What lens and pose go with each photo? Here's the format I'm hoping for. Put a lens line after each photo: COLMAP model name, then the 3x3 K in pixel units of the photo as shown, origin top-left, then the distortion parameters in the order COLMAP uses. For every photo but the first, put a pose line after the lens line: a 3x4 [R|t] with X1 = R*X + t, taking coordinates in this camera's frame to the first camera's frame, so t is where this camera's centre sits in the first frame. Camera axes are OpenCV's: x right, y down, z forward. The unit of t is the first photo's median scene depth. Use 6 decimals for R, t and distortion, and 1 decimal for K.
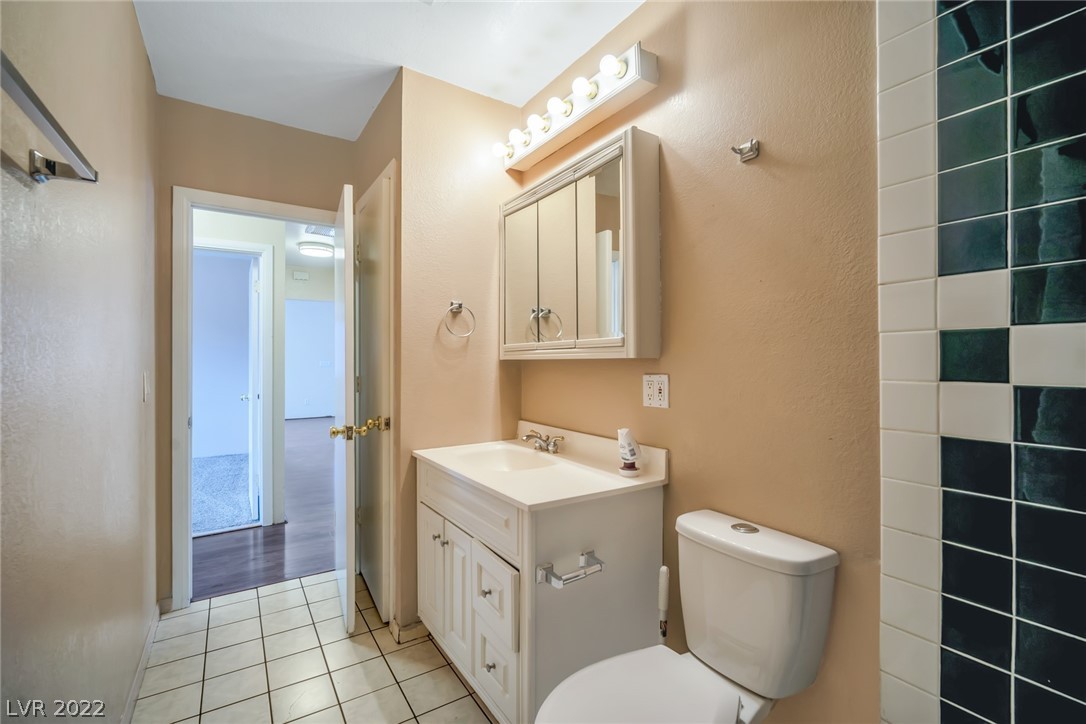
lens RADIAL K [[481.3, 0, 543.0], [0, 481.3, 362.0], [0, 0, 1]] dist [-0.001978, -0.000139]
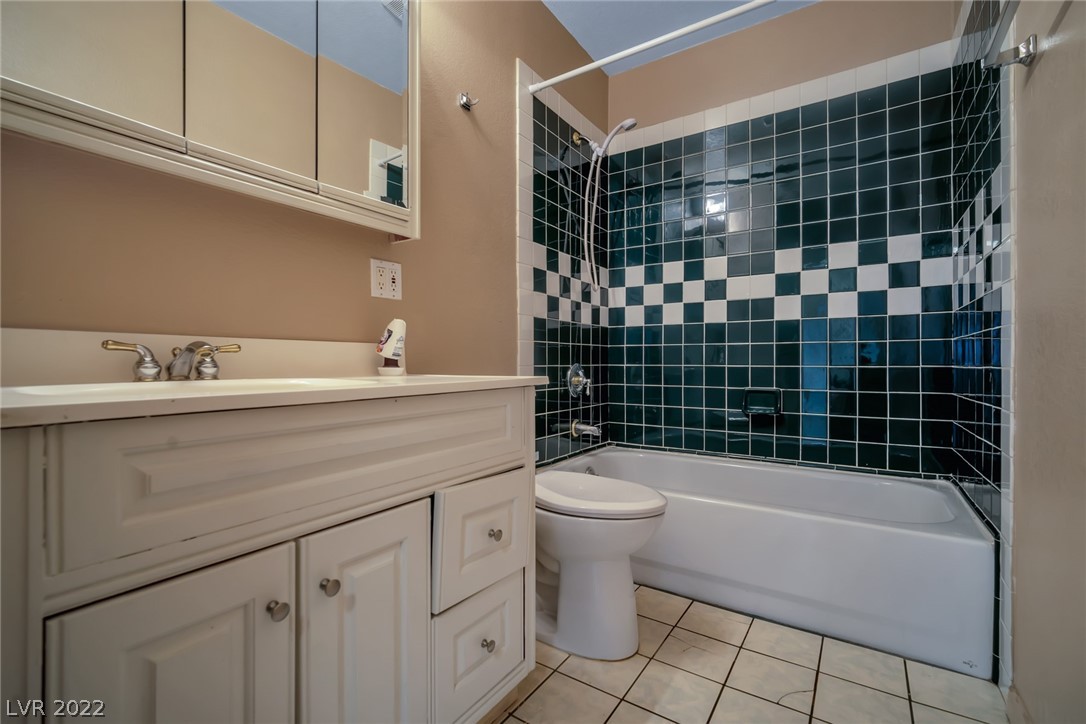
lens RADIAL K [[481.3, 0, 543.0], [0, 481.3, 362.0], [0, 0, 1]] dist [-0.001978, -0.000139]
pose [[-0.394049, -0.003538, 0.919083, -0.712911], [0.001191, 0.999990, 0.004361, 0.212639], [-0.919089, 0.002813, -0.394040, 1.107587]]
